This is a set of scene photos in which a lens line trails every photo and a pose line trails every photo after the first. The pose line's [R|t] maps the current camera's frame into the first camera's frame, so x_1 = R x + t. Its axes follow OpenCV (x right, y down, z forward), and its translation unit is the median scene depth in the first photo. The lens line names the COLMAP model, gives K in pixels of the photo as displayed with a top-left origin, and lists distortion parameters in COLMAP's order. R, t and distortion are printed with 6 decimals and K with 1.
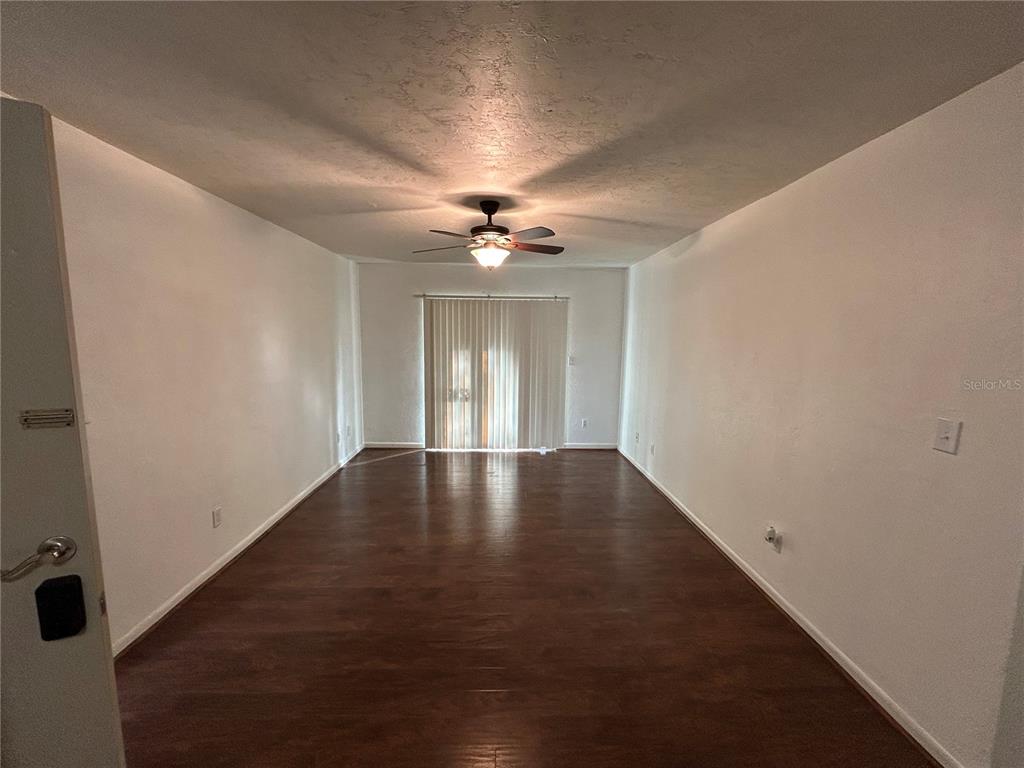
lens RADIAL K [[411.6, 0, 510.9], [0, 411.6, 385.1], [0, 0, 1]] dist [0.000695, 0.000087]
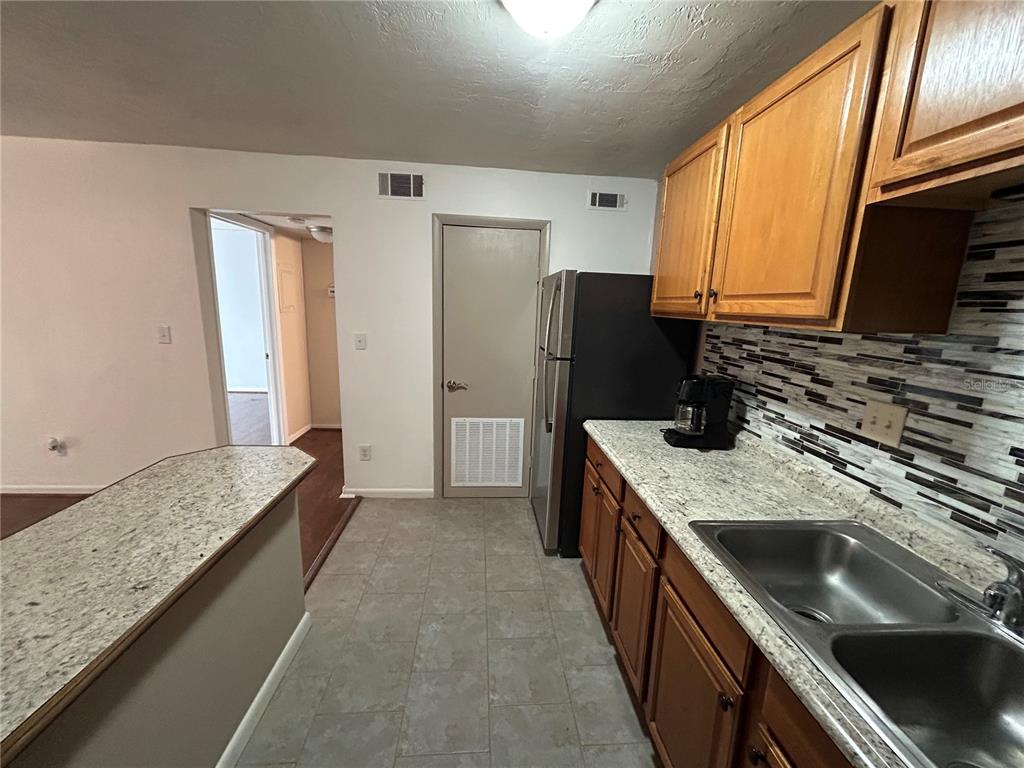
lens RADIAL K [[411.6, 0, 511.9], [0, 411.6, 382.6], [0, 0, 1]] dist [0.000695, 0.000087]
pose [[-0.046639, -0.209415, 0.976714, -0.584242], [0.091277, 0.972794, 0.212933, 0.052602], [-0.994733, 0.099082, -0.026256, -0.331947]]
